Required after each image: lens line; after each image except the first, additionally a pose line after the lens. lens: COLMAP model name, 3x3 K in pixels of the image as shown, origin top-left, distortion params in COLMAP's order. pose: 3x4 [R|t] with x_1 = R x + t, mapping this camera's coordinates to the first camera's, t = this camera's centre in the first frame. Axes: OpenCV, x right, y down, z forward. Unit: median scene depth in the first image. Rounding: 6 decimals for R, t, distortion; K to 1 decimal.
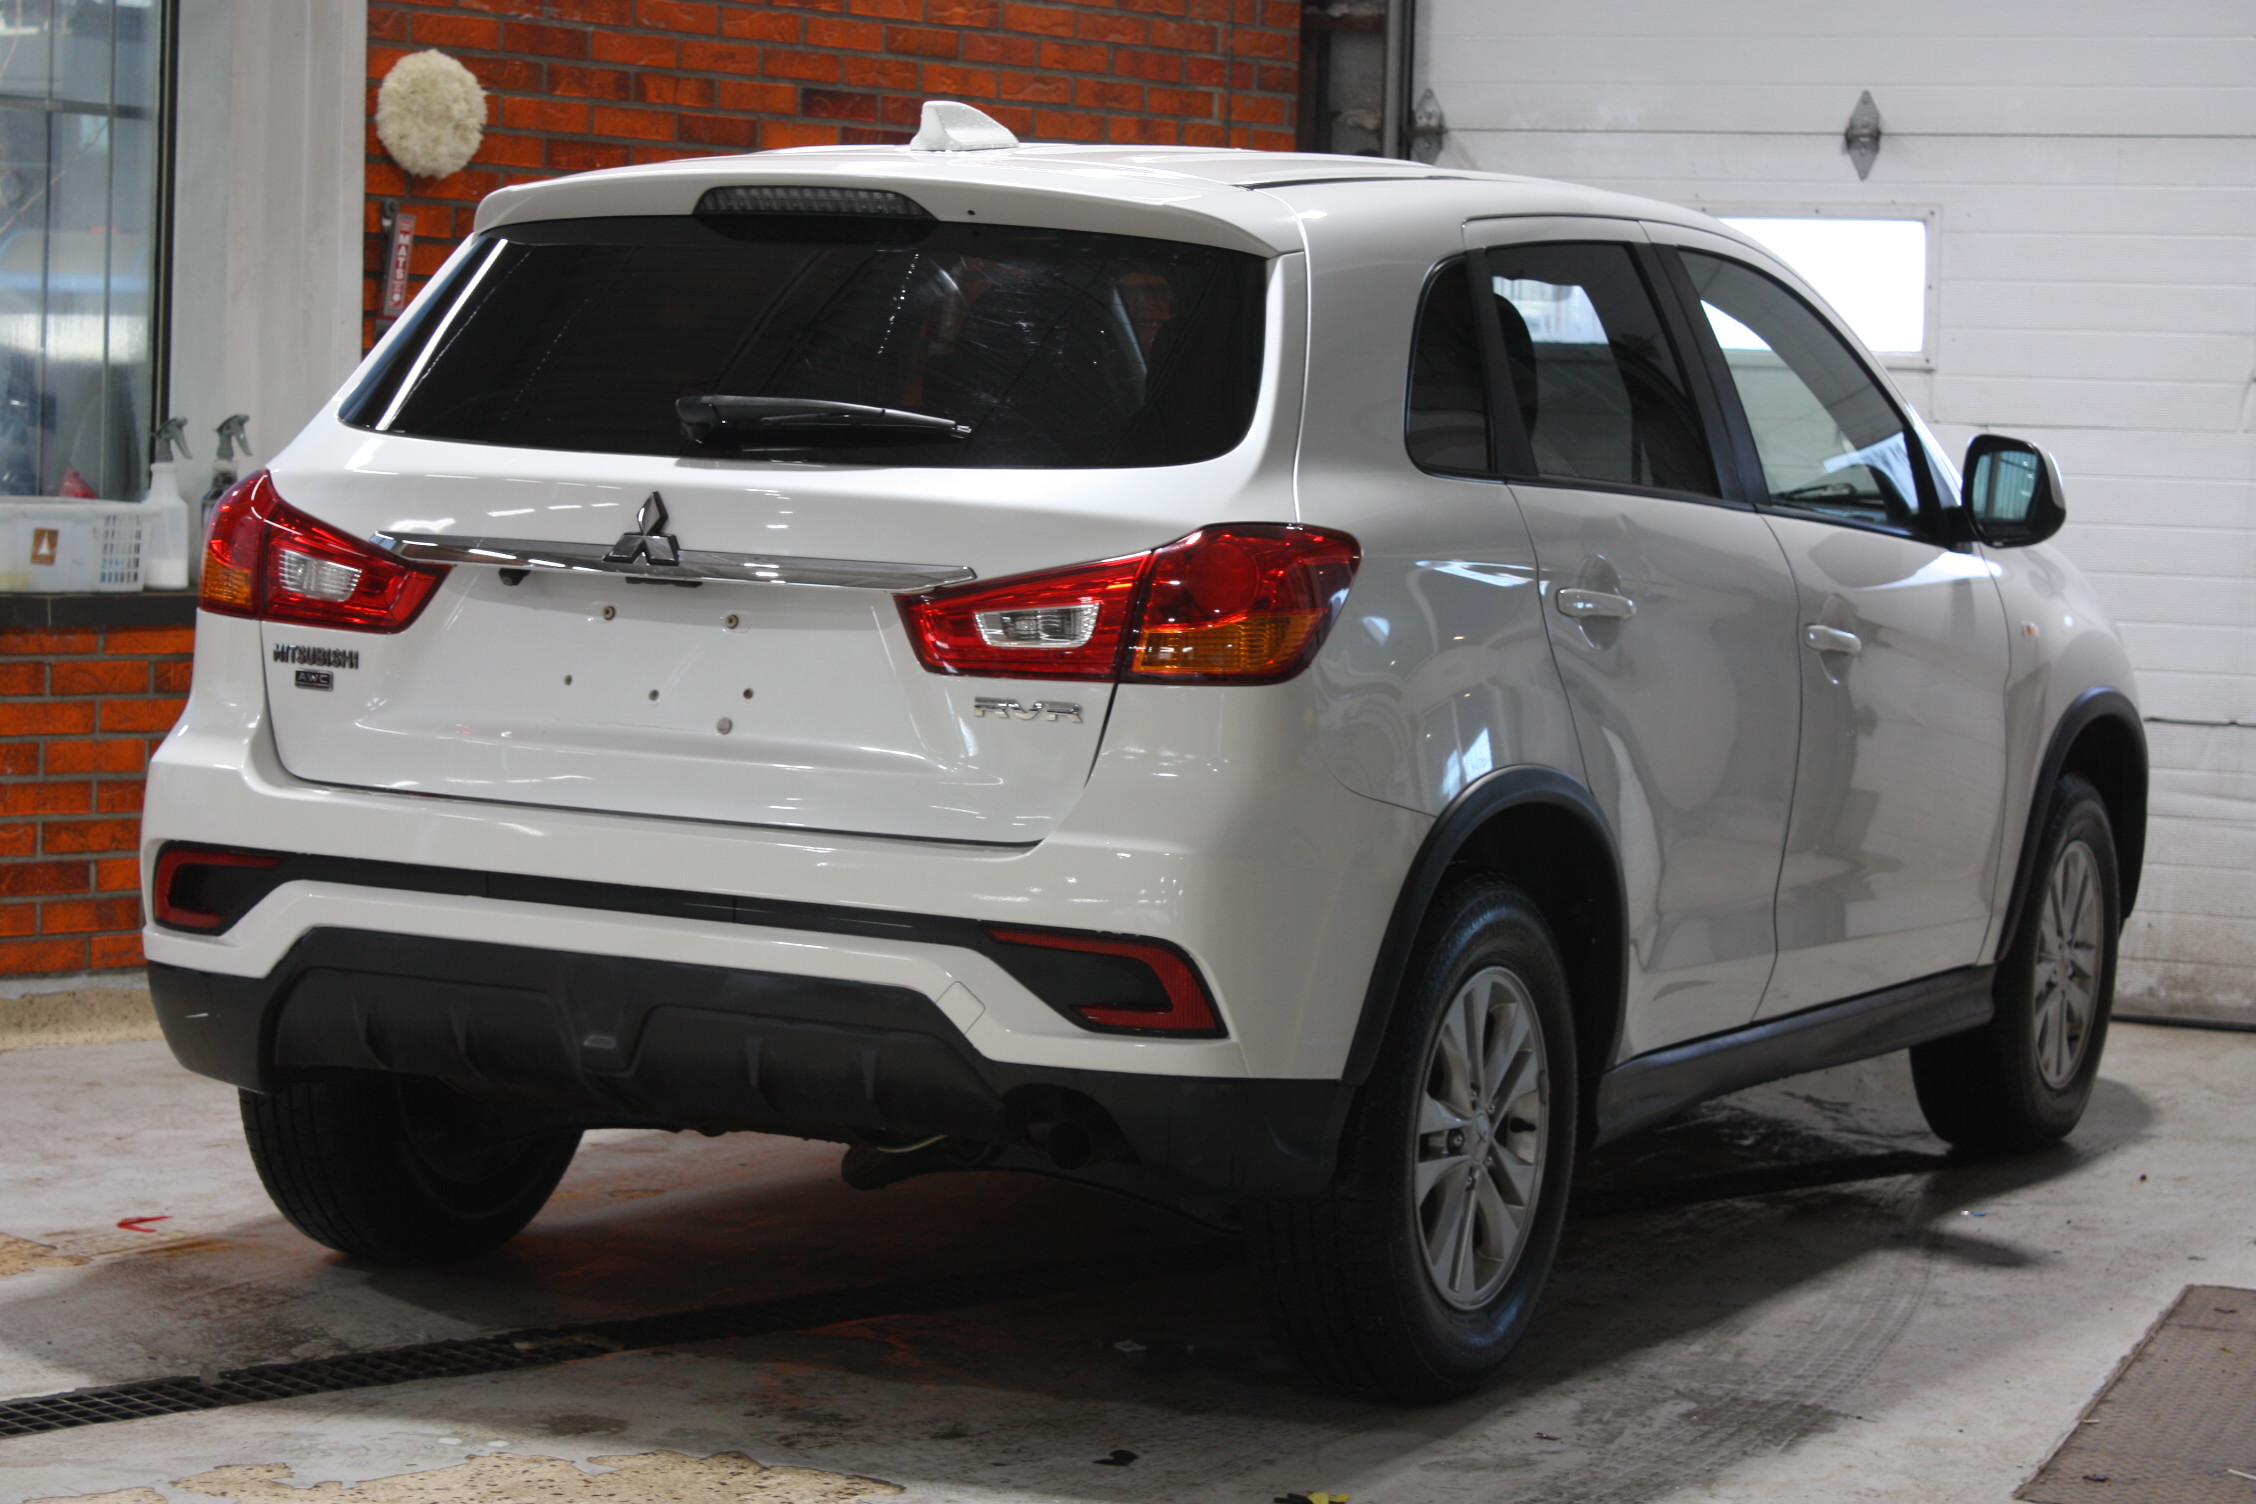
lens RADIAL K [[4884.5, 0, 1129.7], [0, 4884.5, 732.4], [0, 0, 1]] dist [0.080913, 0.000000]
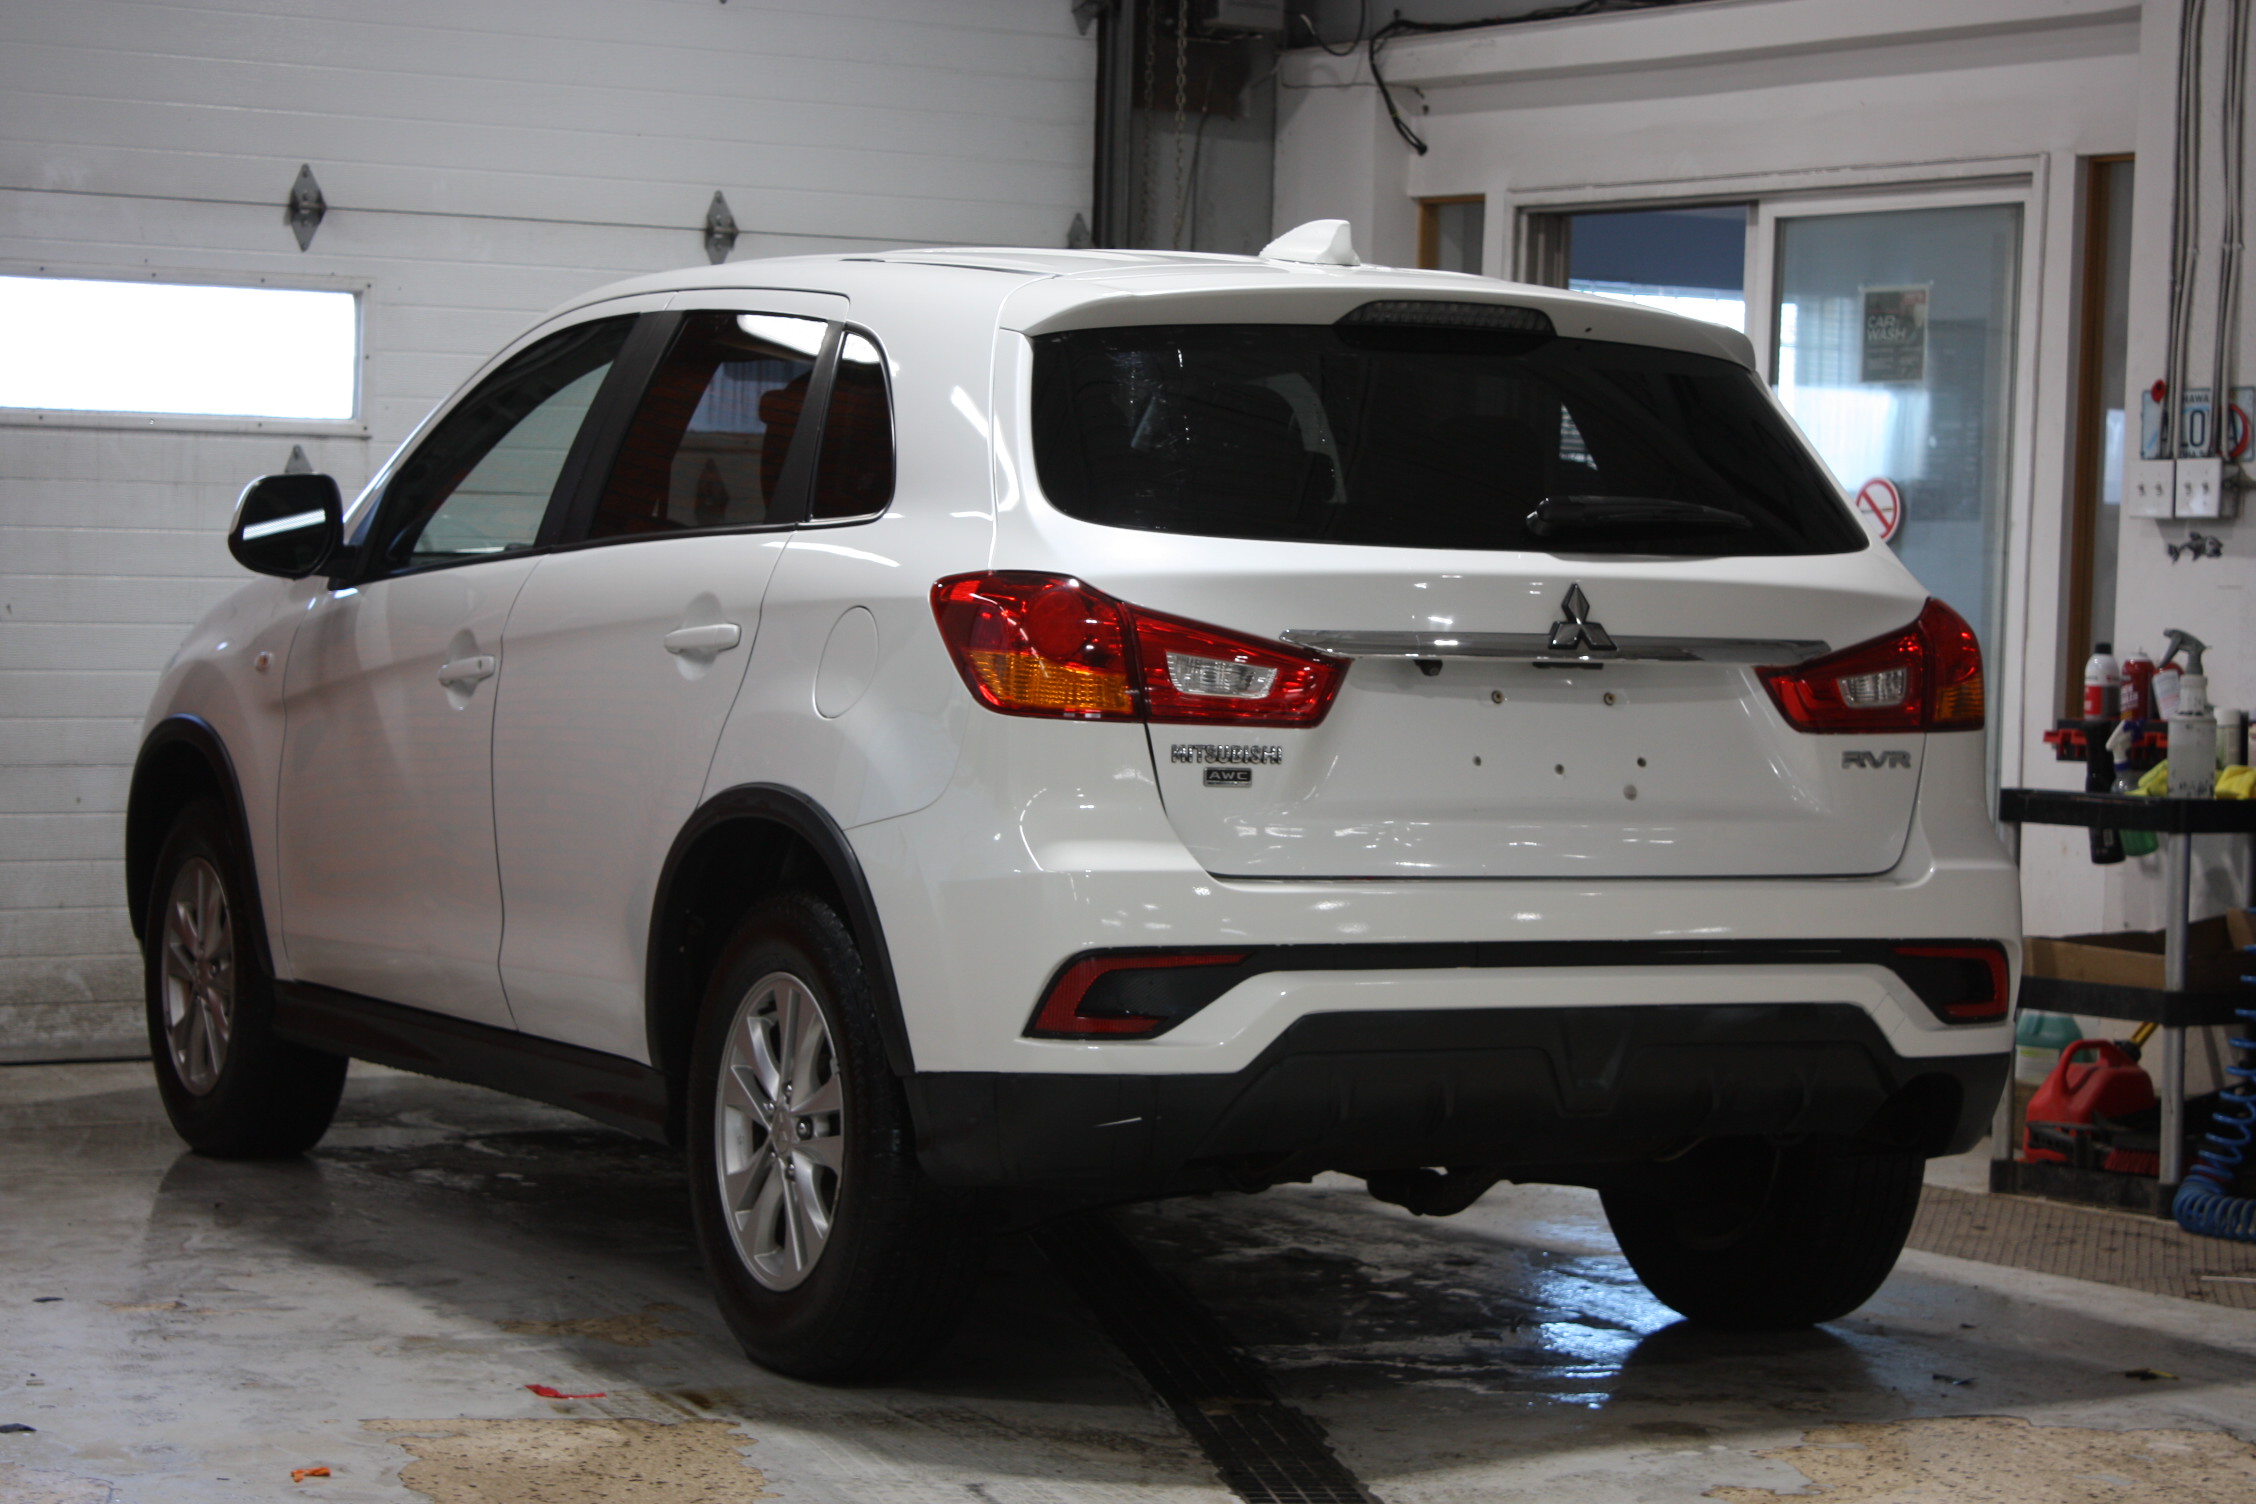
lens RADIAL K [[5199.9, 0, 1133.9], [0, 5199.9, 769.5], [0, 0, 1]] dist [0.078371, 0.000000]
pose [[0.583943, -0.056340, 0.809837, -1.046857], [0.055838, 0.998014, 0.029168, -0.044758], [-0.809872, 0.028188, 0.585929, 0.375413]]
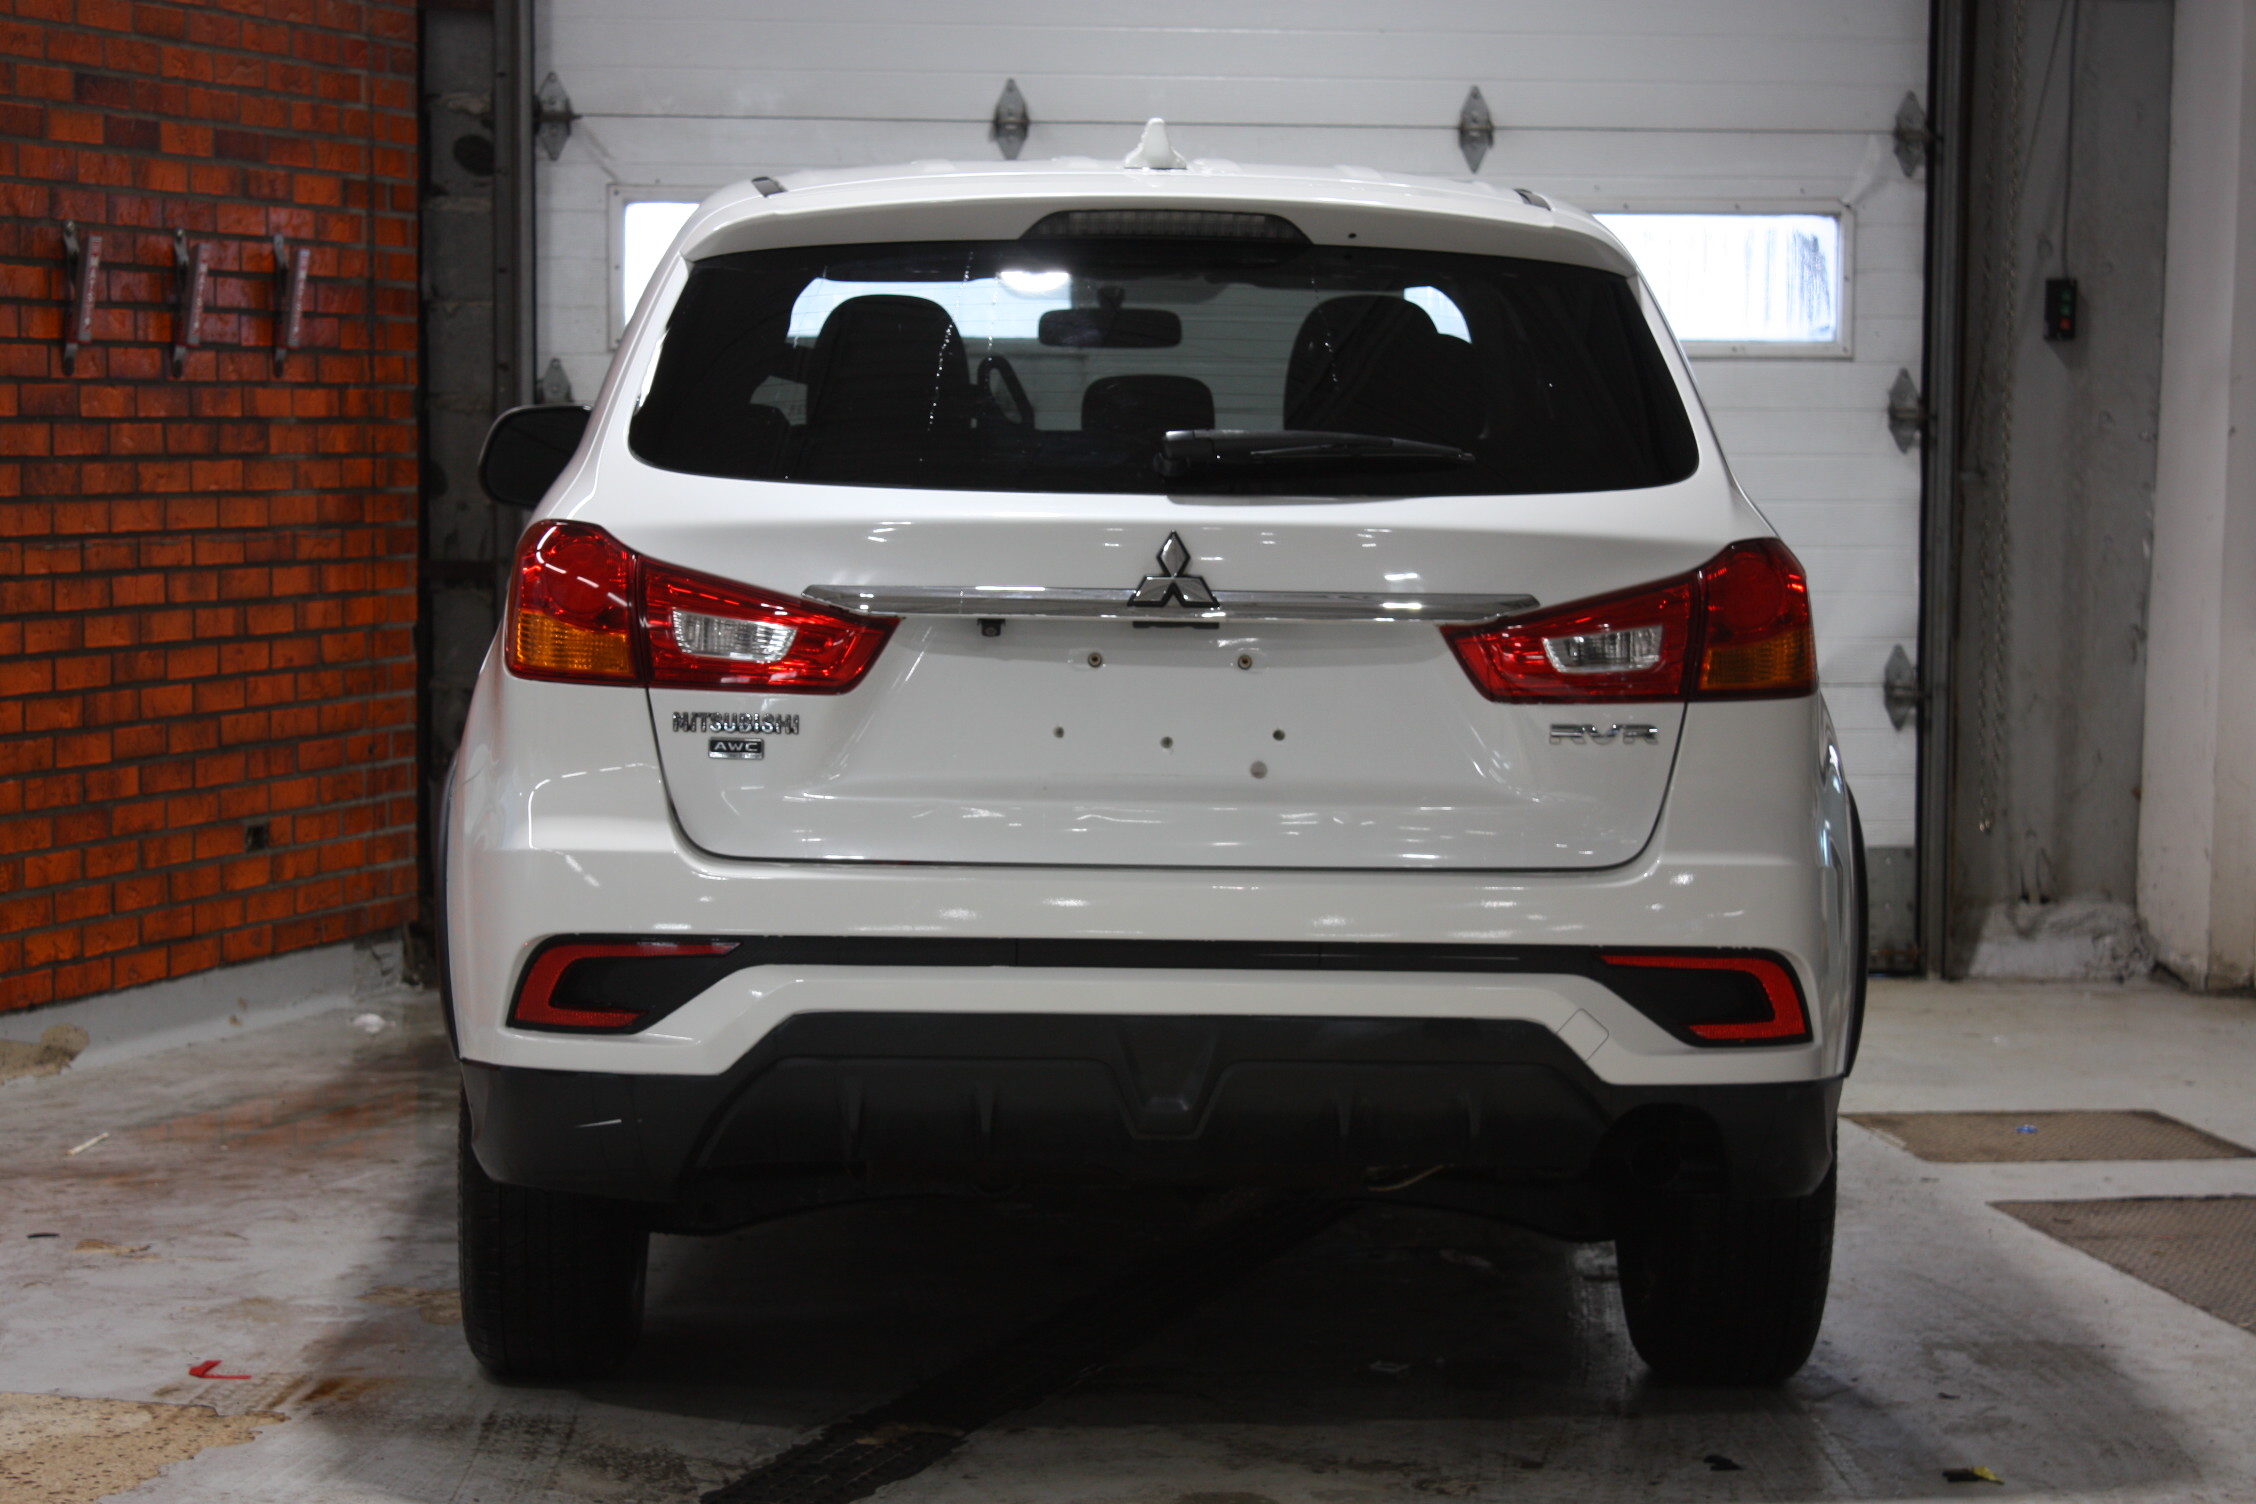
lens RADIAL K [[5061.2, 0, 1121.6], [0, 5061.2, 750.6], [0, 0, 1]] dist [0.064604, 0.000000]
pose [[0.876012, -0.060920, 0.478427, -0.555666], [0.055132, 0.998137, 0.026148, -0.031127], [-0.479128, 0.003470, 0.877738, 0.122213]]
